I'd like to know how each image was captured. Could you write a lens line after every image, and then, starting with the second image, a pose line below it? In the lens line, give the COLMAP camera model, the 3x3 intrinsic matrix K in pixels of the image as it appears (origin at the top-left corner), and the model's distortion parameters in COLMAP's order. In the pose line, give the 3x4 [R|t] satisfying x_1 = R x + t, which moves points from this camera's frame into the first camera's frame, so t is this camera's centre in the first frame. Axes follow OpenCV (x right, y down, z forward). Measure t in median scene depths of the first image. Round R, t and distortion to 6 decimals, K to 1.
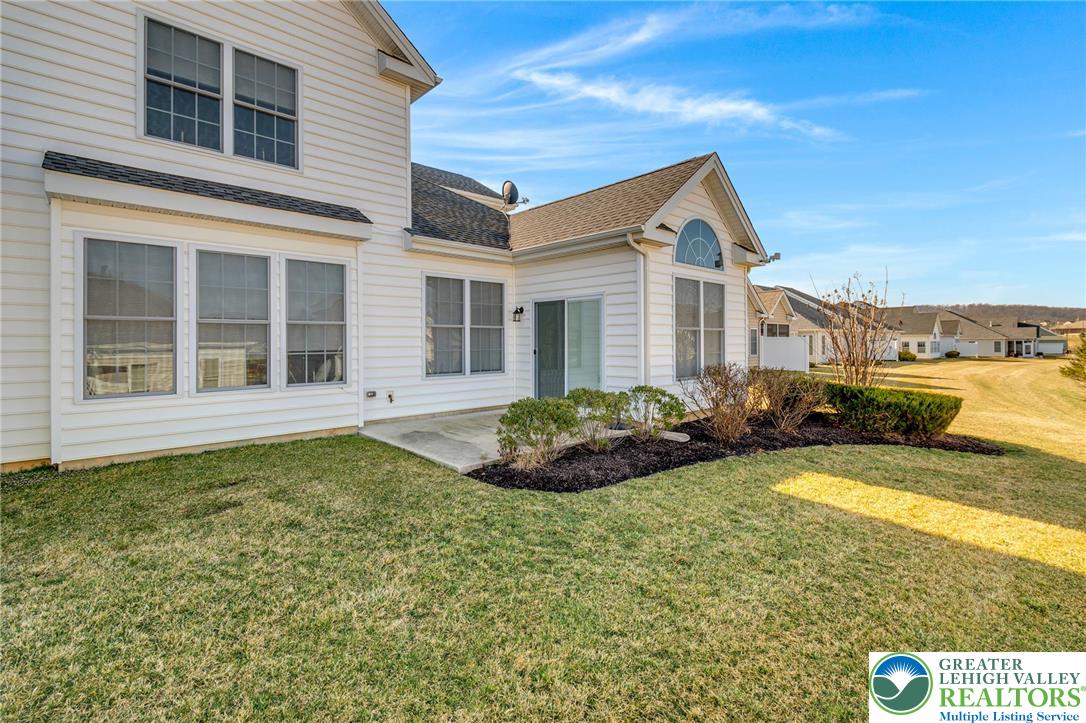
lens RADIAL K [[486.6, 0, 546.3], [0, 486.6, 337.4], [0, 0, 1]] dist [0.003711, 0.000223]
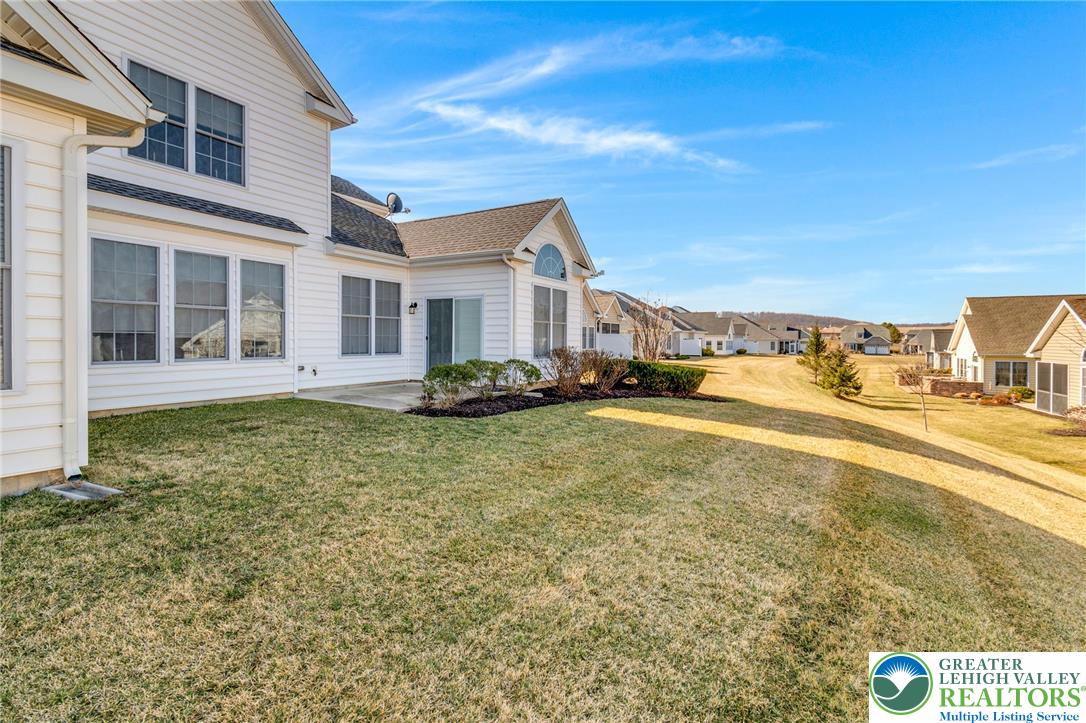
lens RADIAL K [[486.6, 0, 546.3], [0, 486.6, 337.4], [0, 0, 1]] dist [0.003711, 0.000223]
pose [[0.954230, 0.011385, 0.298856, -0.121056], [-0.012736, 0.999916, 0.002572, 0.023523], [-0.298802, -0.006261, 0.954295, -0.358550]]
